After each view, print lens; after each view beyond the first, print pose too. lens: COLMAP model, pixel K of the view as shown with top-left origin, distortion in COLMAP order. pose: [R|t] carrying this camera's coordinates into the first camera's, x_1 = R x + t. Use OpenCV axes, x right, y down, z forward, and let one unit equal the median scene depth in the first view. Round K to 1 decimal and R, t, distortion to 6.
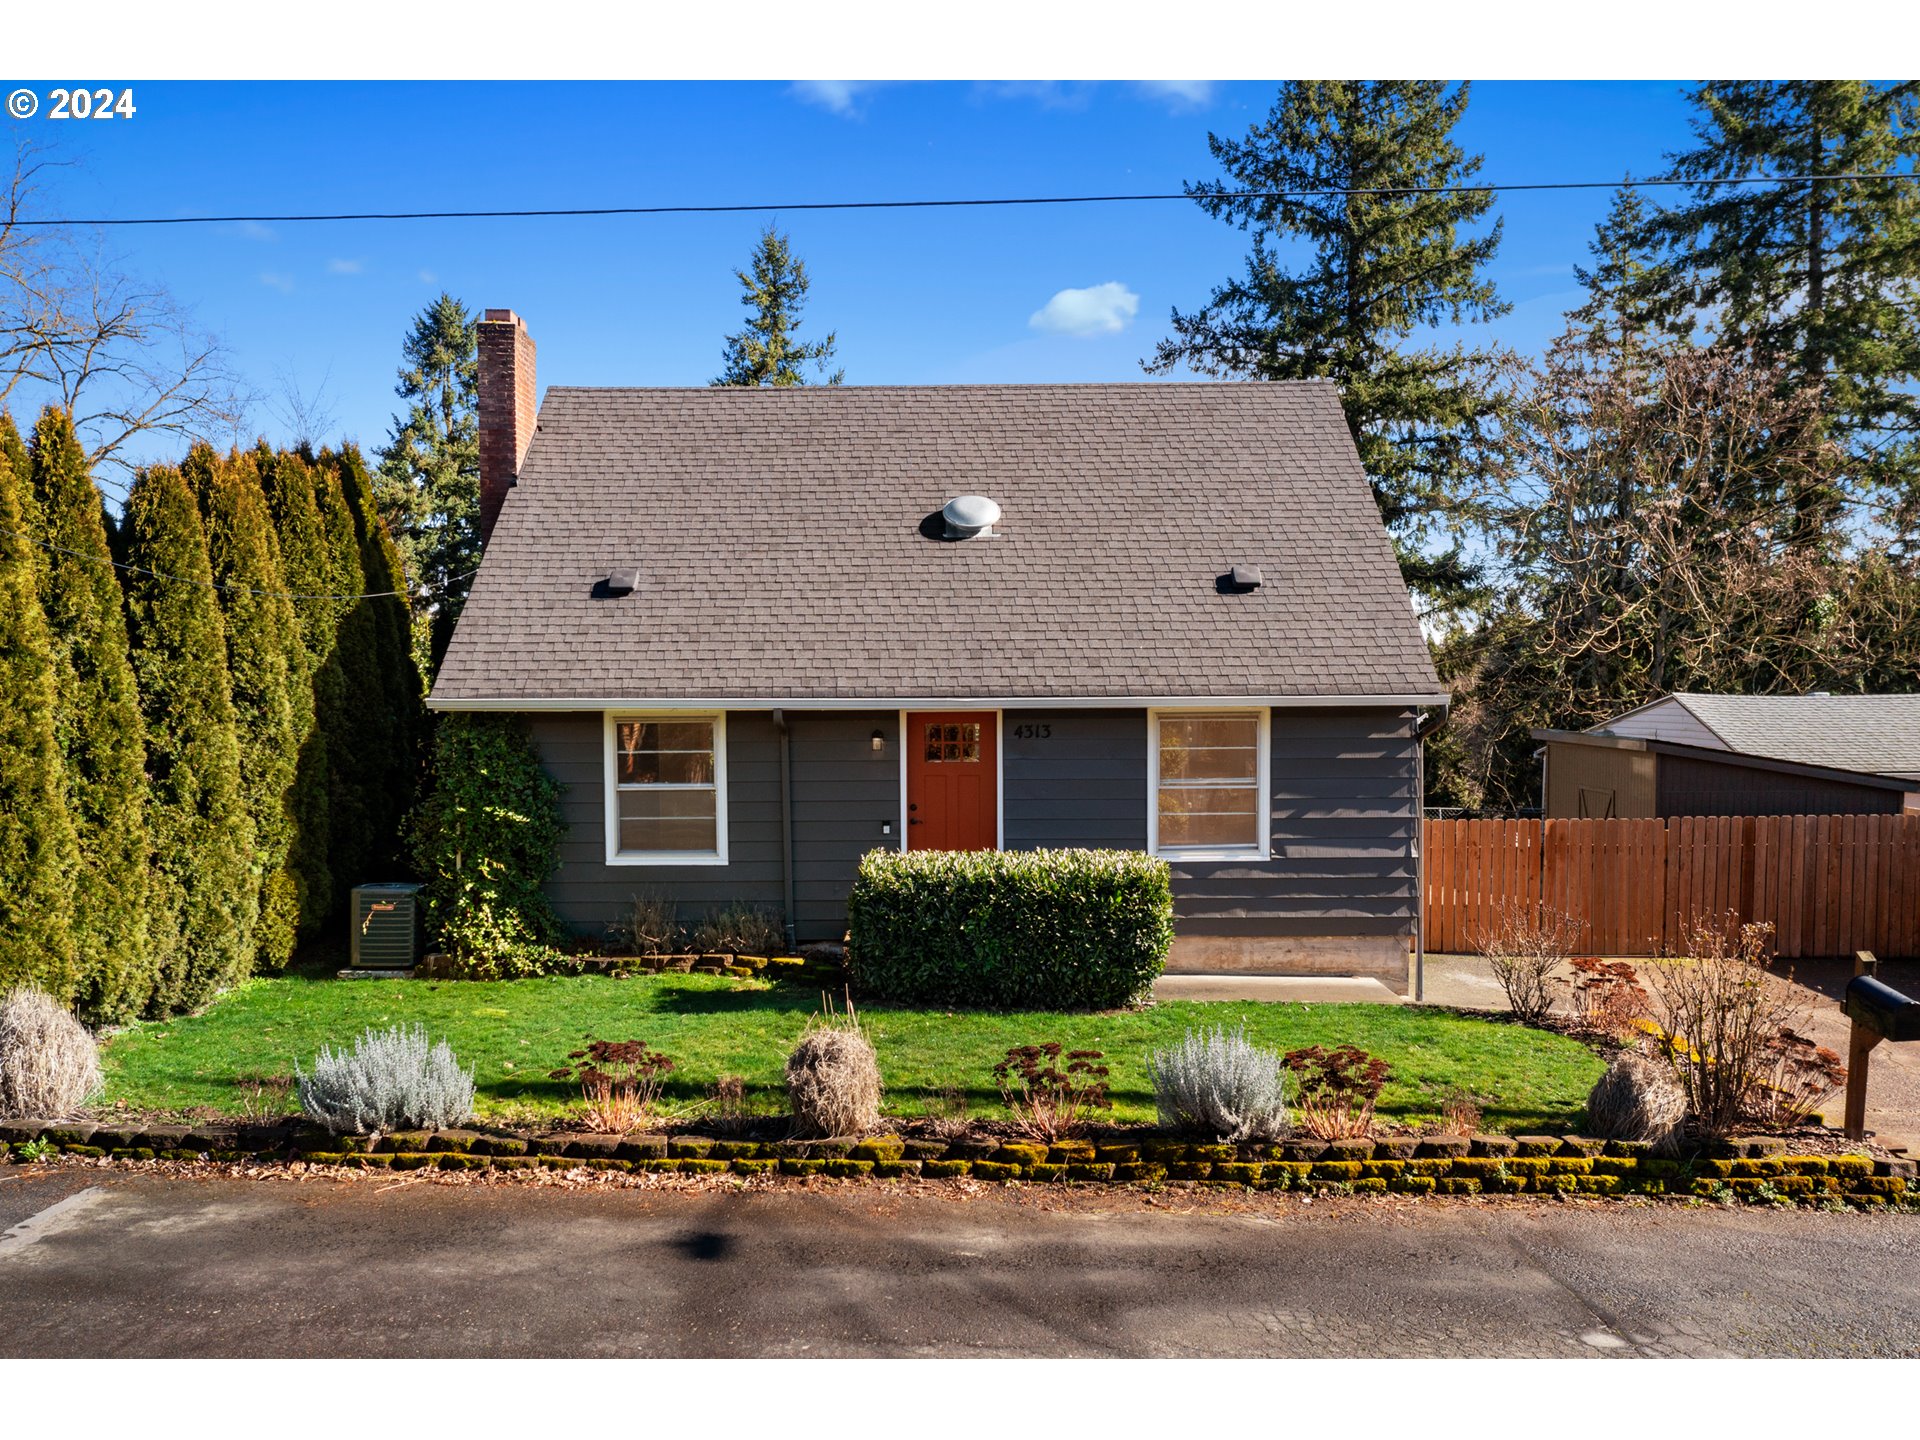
lens RADIAL K [[1533.8, 0, 901.1], [0, 1533.8, 788.6], [0, 0, 1]] dist [-0.005525, -0.001727]
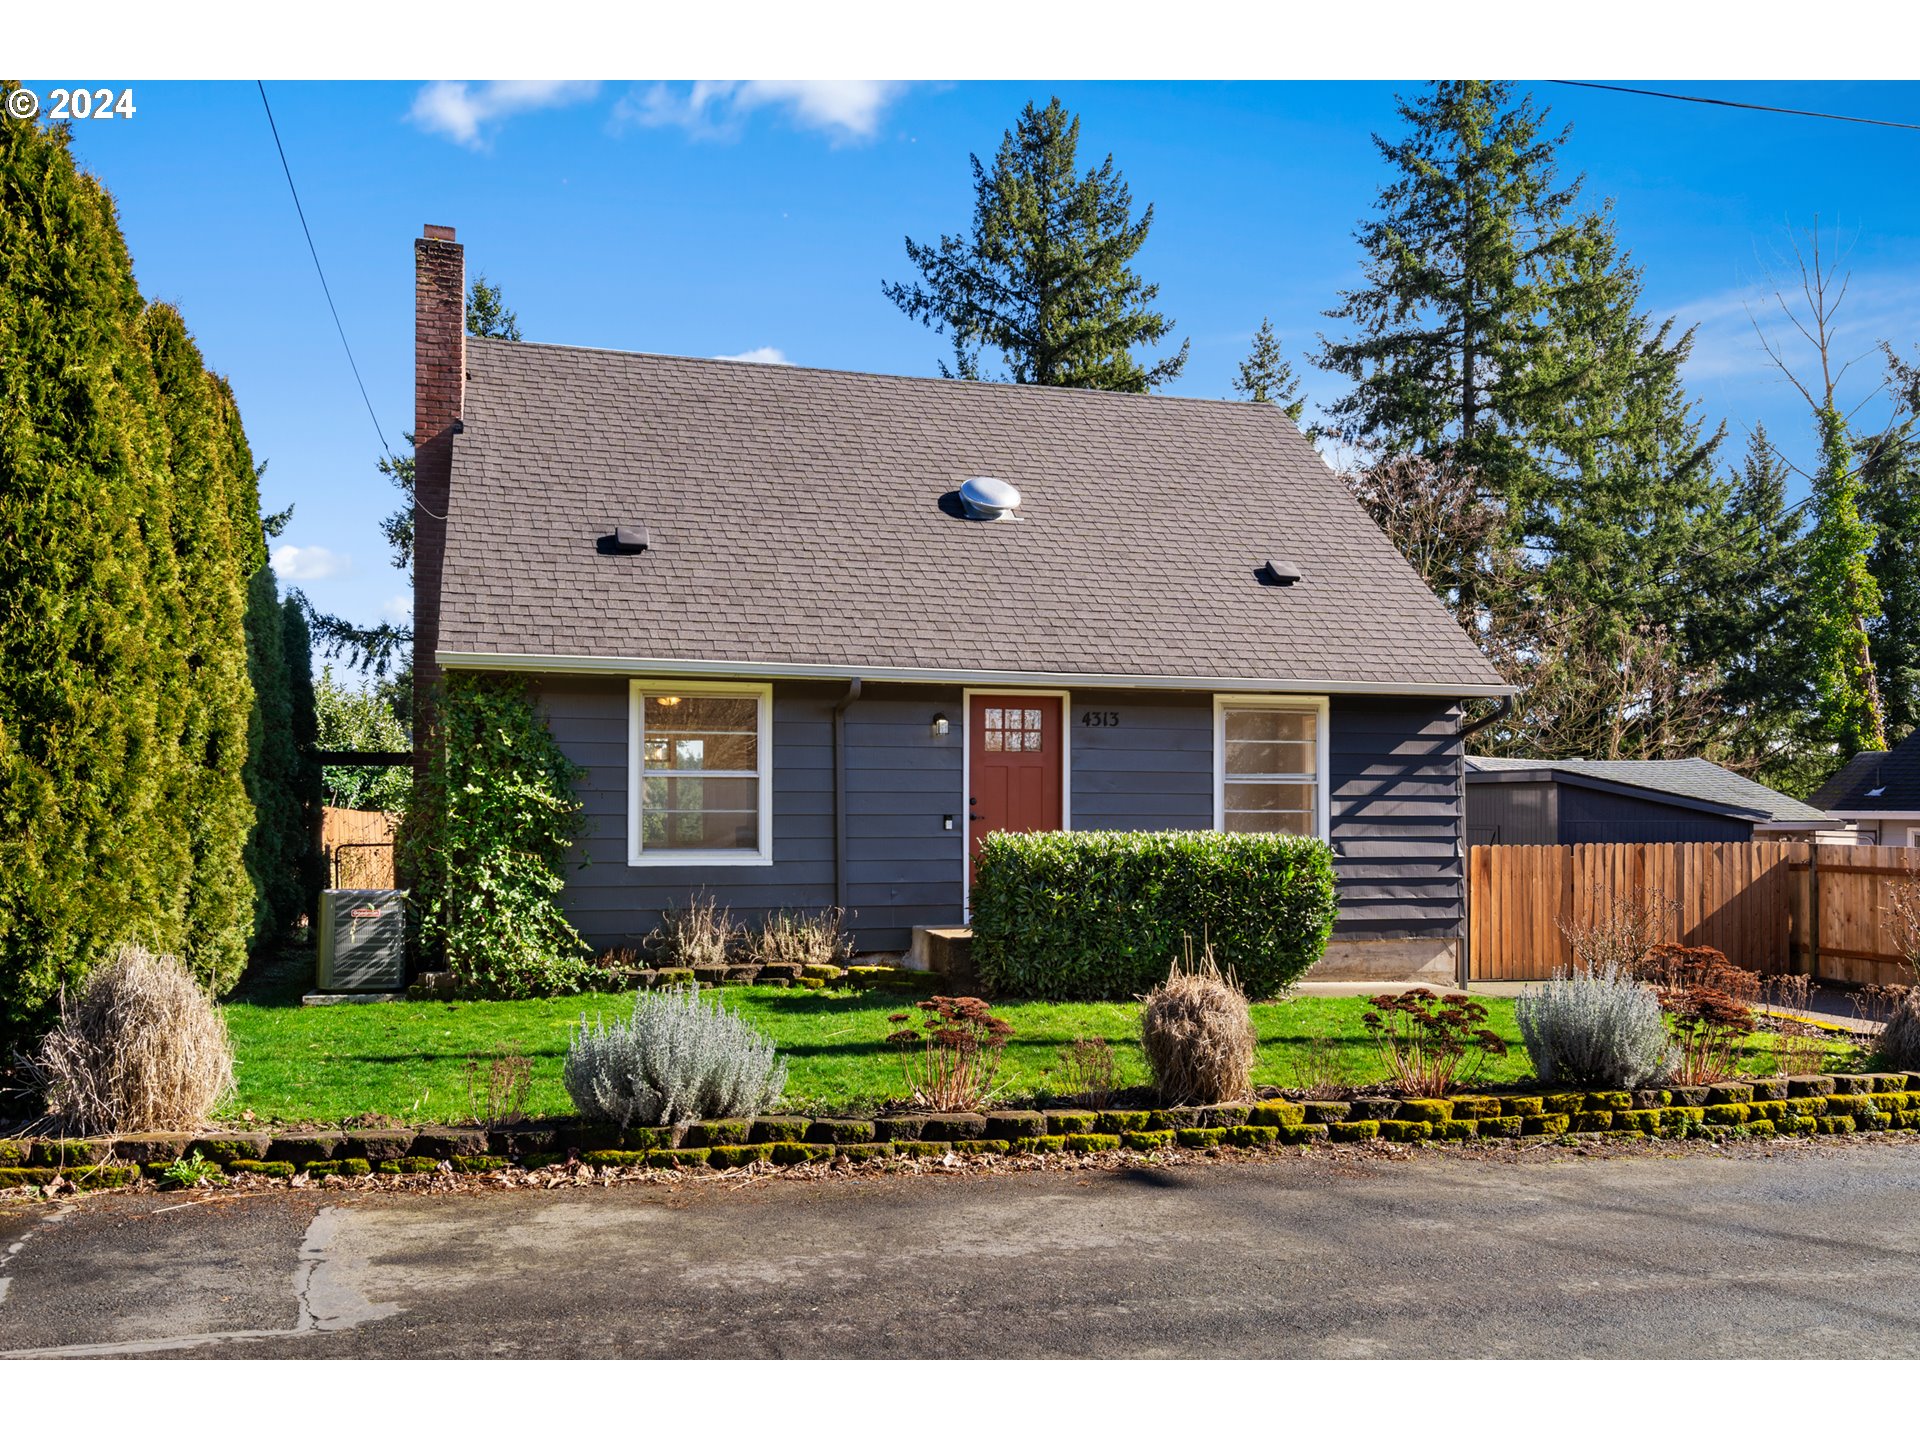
lens RADIAL K [[1533.8, 0, 897.8], [0, 1533.8, 828.9], [0, 0, 1]] dist [-0.005525, -0.001727]
pose [[0.959994, 0.005996, 0.279957, -0.286491], [0.010769, 0.998241, -0.058307, 0.080459], [-0.279814, 0.058989, 0.958240, 0.155757]]
